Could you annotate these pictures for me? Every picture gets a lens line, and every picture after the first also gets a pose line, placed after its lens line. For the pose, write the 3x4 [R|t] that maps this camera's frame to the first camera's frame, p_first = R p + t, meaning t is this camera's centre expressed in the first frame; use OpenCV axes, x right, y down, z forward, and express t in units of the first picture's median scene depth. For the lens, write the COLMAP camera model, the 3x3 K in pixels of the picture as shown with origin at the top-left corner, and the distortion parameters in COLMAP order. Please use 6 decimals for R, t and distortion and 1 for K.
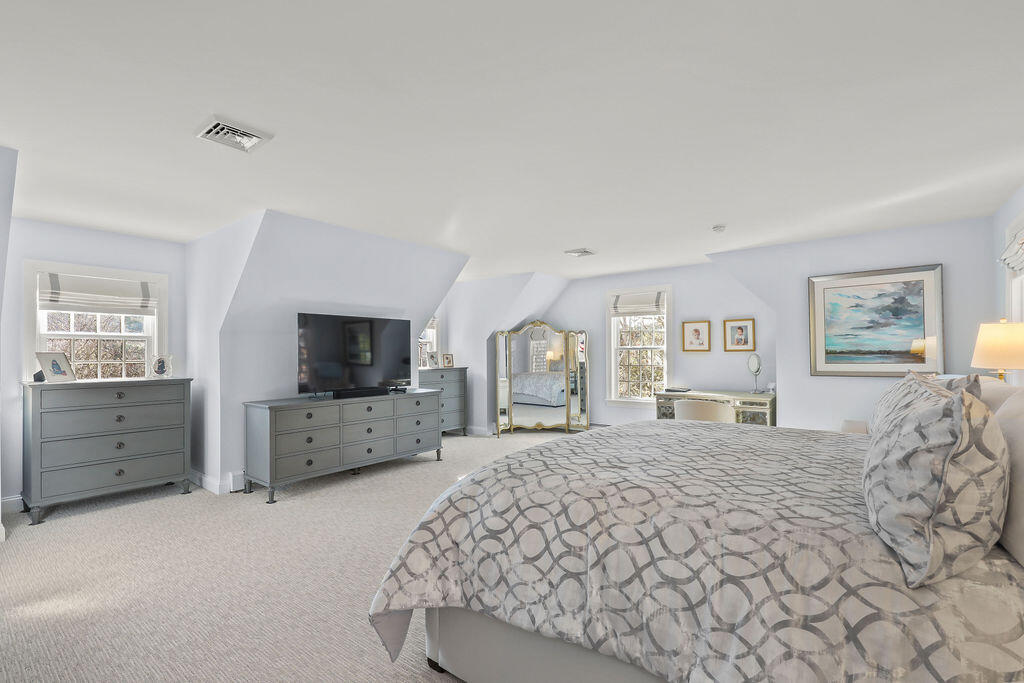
lens RADIAL K [[462.2, 0, 514.4], [0, 462.2, 351.8], [0, 0, 1]] dist [-0.000331, -0.000489]
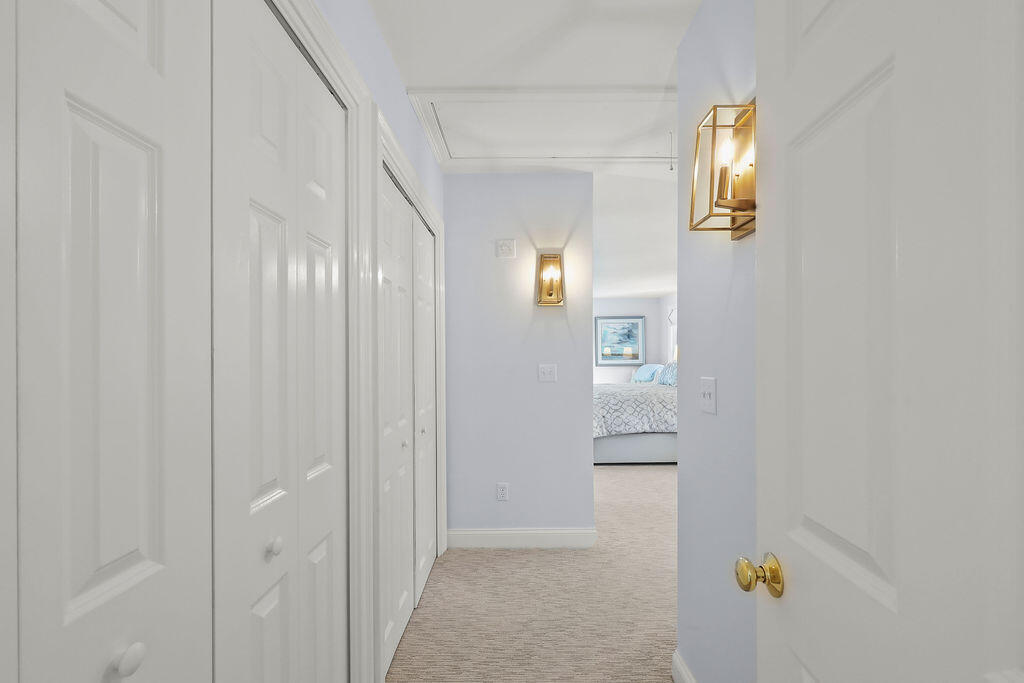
lens RADIAL K [[462.2, 0, 514.4], [0, 462.2, 351.8], [0, 0, 1]] dist [-0.000331, -0.000489]
pose [[0.794351, 0.005191, 0.607437, -0.927860], [-0.002208, 0.999982, -0.005659, 0.001220], [-0.607455, 0.003155, 0.794348, -0.408717]]
